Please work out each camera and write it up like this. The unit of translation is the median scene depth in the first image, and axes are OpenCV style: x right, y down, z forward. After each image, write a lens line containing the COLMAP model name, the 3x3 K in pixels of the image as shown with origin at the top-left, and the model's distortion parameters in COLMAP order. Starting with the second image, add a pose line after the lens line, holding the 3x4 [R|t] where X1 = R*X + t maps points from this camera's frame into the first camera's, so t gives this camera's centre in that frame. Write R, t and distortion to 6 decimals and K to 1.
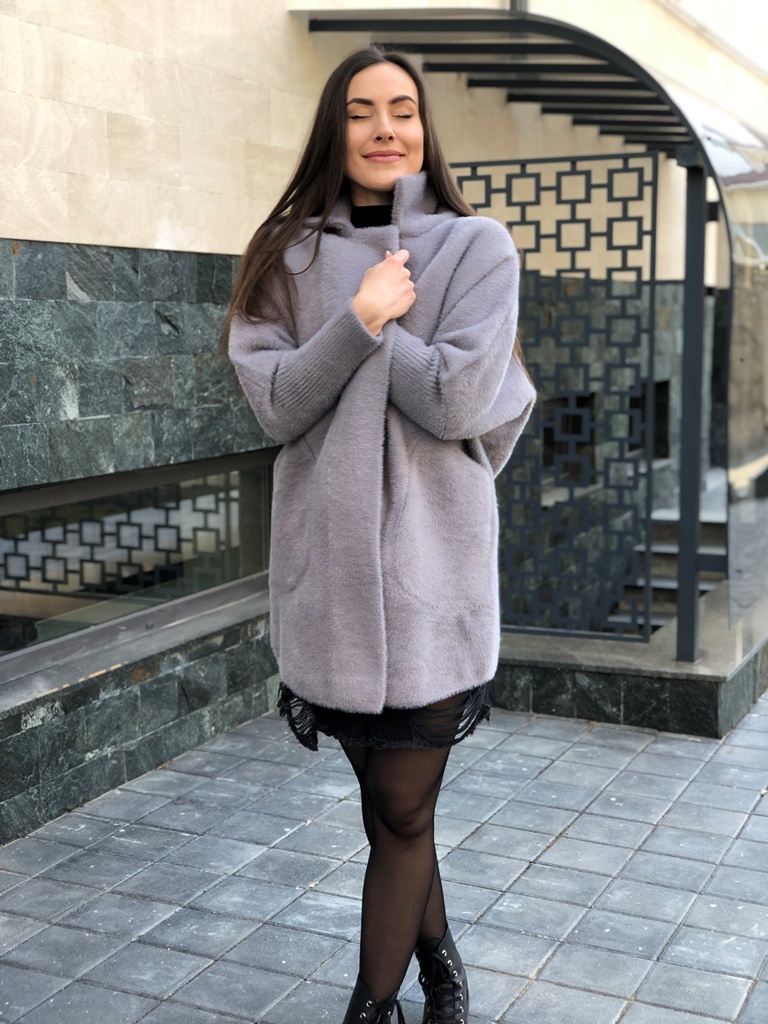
lens RADIAL K [[1563.0, 0, 370.1], [0, 1563.0, 509.9], [0, 0, 1]] dist [0.169902, -0.665644]
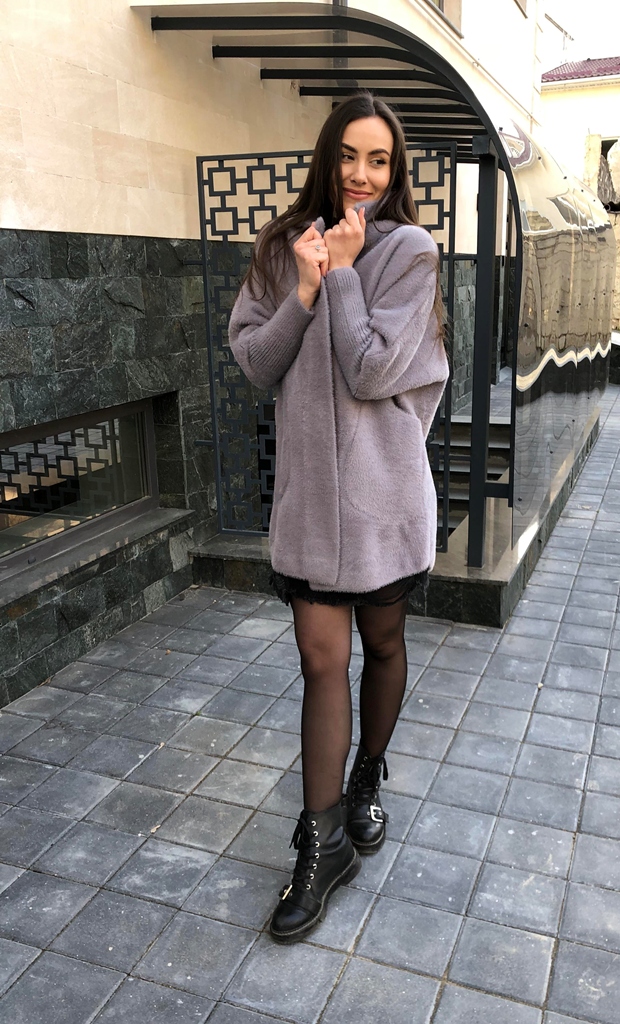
lens RADIAL K [[928.5, 0, 349.2], [0, 928.5, 542.8], [0, 0, 1]] dist [0.029253, -0.023504]
pose [[0.996038, -0.028806, 0.084139, 0.041767], [0.014986, 0.986926, 0.160478, -0.051872], [-0.087662, -0.158581, 0.983447, 0.313794]]
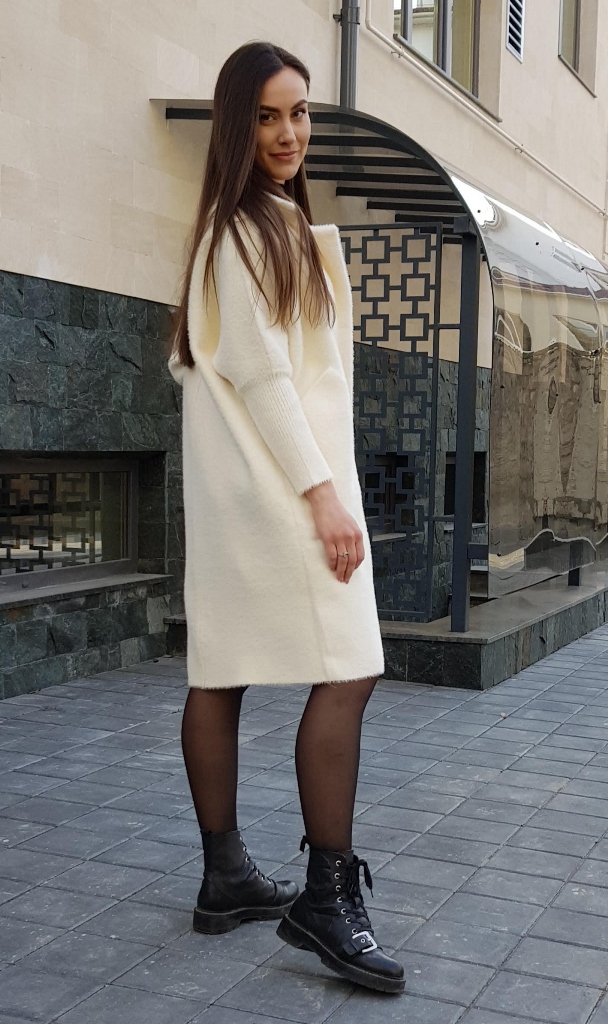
lens RADIAL K [[1513.3, 0, 325.3], [0, 1513.3, 593.7], [0, 0, 1]] dist [0.089613, -0.082870]
pose [[0.998114, 0.021558, 0.057485, 0.029403], [-0.020284, 0.999537, -0.022664, 0.110777], [-0.057947, 0.021455, 0.998089, -0.226409]]
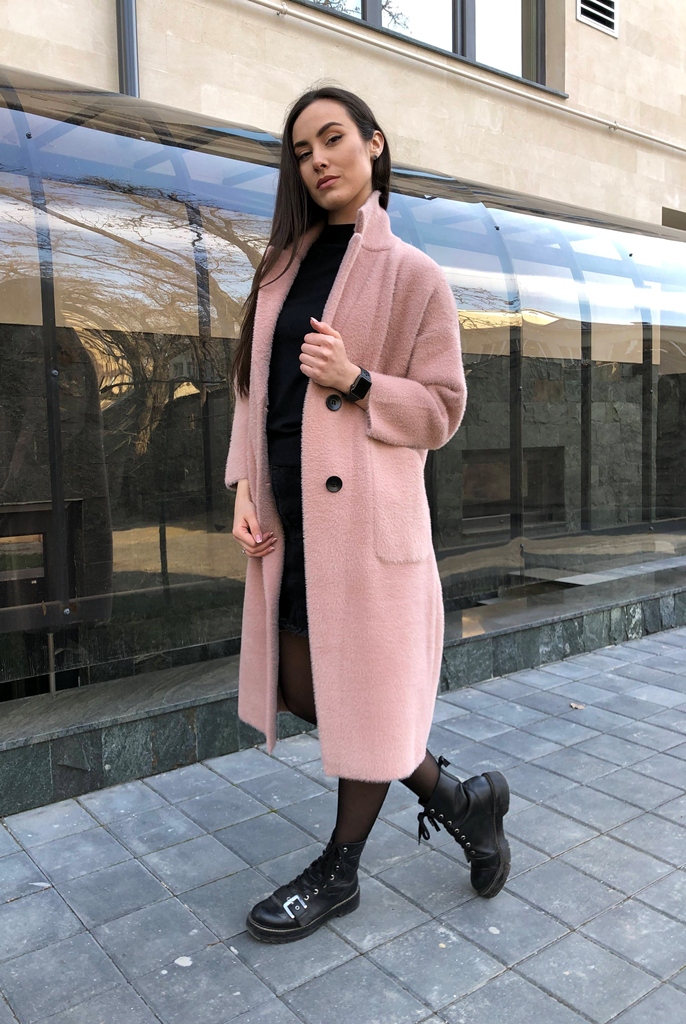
lens RADIAL K [[858.4, 0, 326.2], [0, 858.4, 484.4], [0, 0, 1]] dist [0.008431, 0.007459]
pose [[0.880332, 0.028237, -0.473516, 0.752816], [-0.053310, 0.997792, -0.039609, -0.052540], [0.471353, 0.060112, 0.879894, 0.906246]]
